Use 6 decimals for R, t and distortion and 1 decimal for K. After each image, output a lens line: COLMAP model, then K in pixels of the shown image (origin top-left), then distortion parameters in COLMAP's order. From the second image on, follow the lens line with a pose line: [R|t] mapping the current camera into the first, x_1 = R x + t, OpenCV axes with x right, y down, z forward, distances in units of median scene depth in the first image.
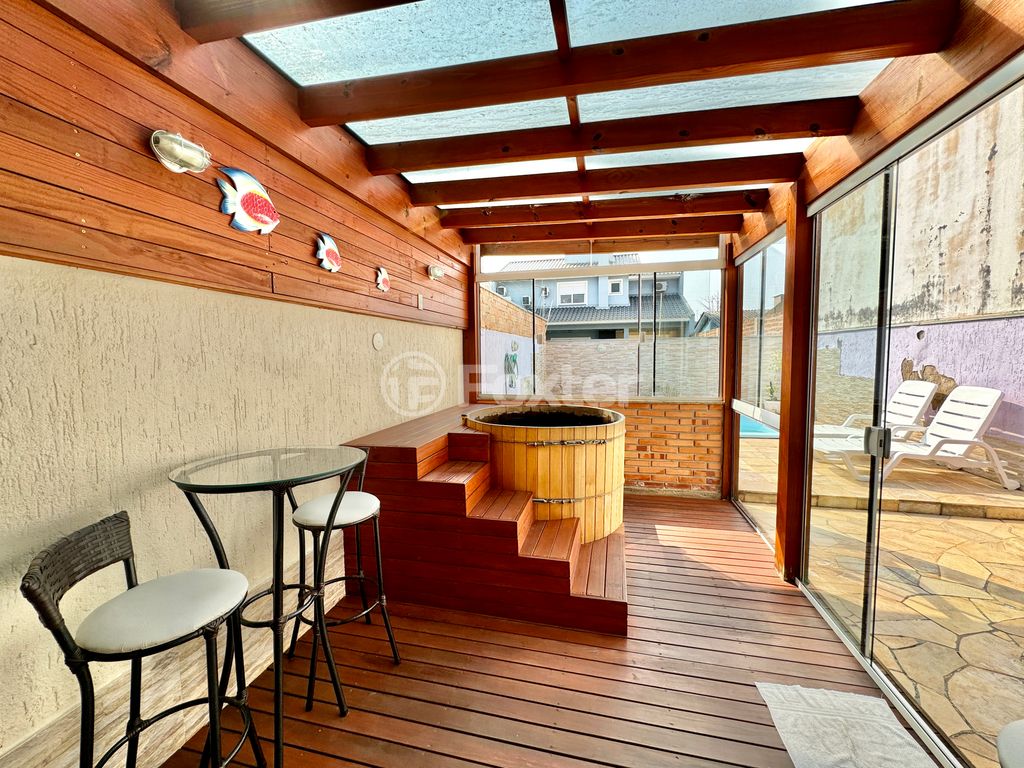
lens RADIAL K [[407.5, 0, 512.7], [0, 407.5, 381.7], [0, 0, 1]] dist [0.000241, 0.000340]
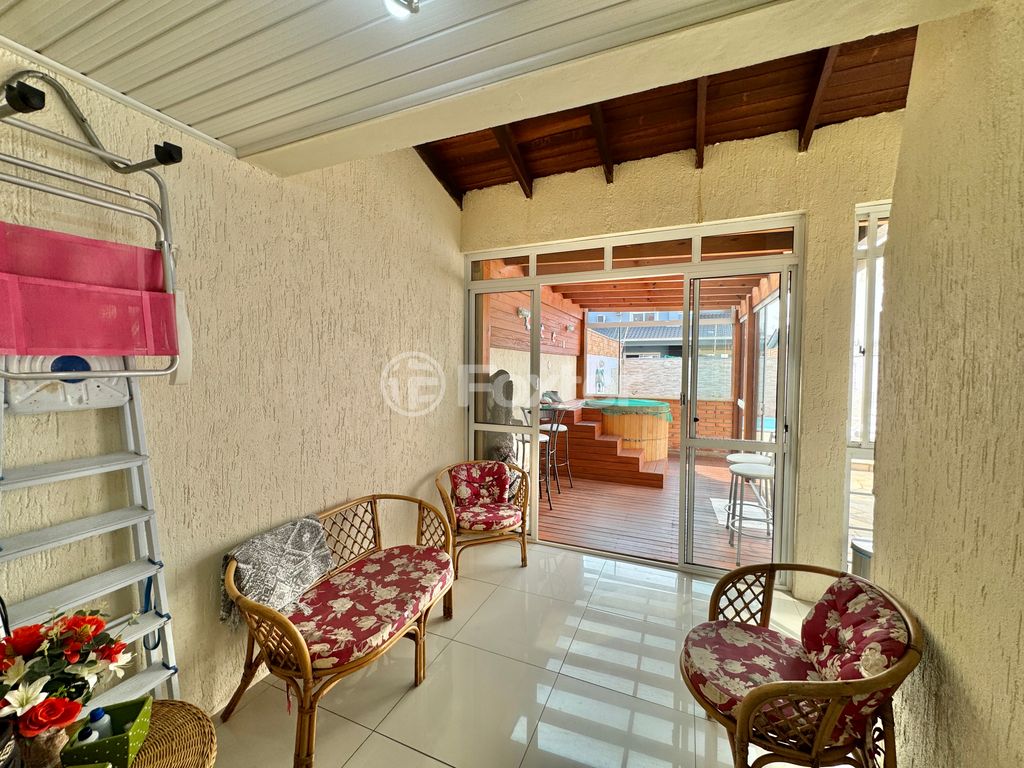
lens RADIAL K [[407.5, 0, 512.7], [0, 407.5, 381.7], [0, 0, 1]] dist [0.000241, 0.000340]
pose [[0.986468, 0.021481, -0.162540, -0.120099], [-0.025947, 0.999341, -0.025402, 0.036218], [0.161888, 0.029276, 0.986375, -0.835401]]
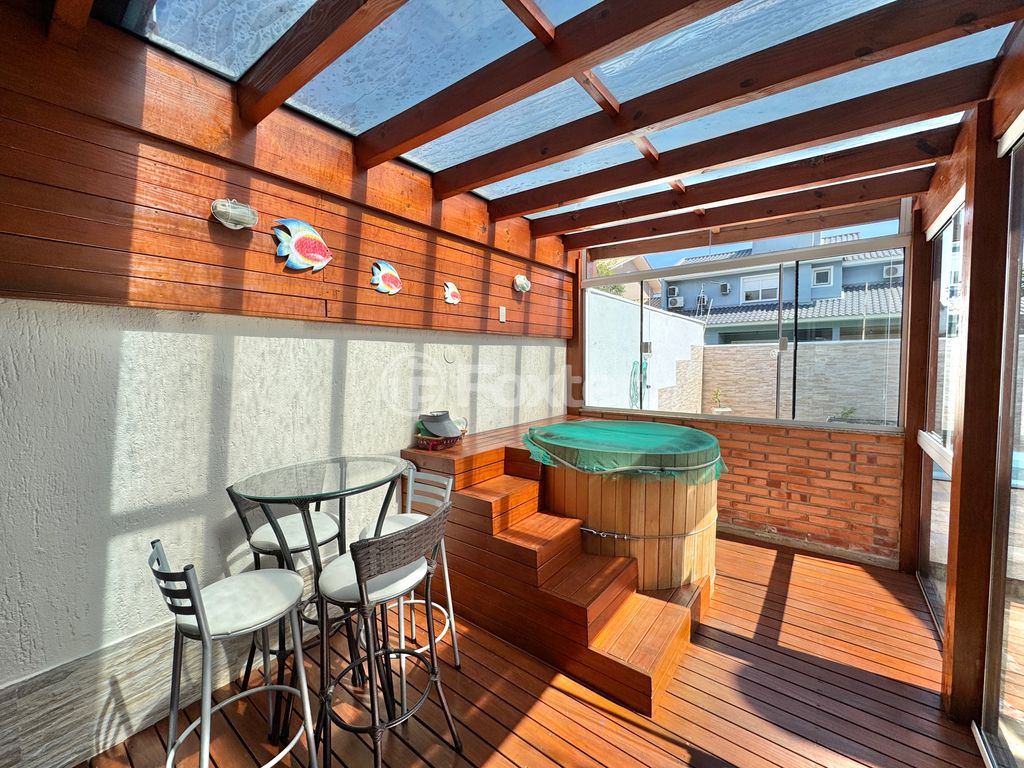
lens RADIAL K [[412.3, 0, 512.0], [0, 412.3, 384.0], [0, 0, 1]] dist [-0.001012, 0.000158]
pose [[0.912586, 0.023410, -0.408215, 0.180761], [-0.026037, 0.999661, -0.000881, -0.018662], [0.408056, 0.011433, 0.912885, 0.061812]]
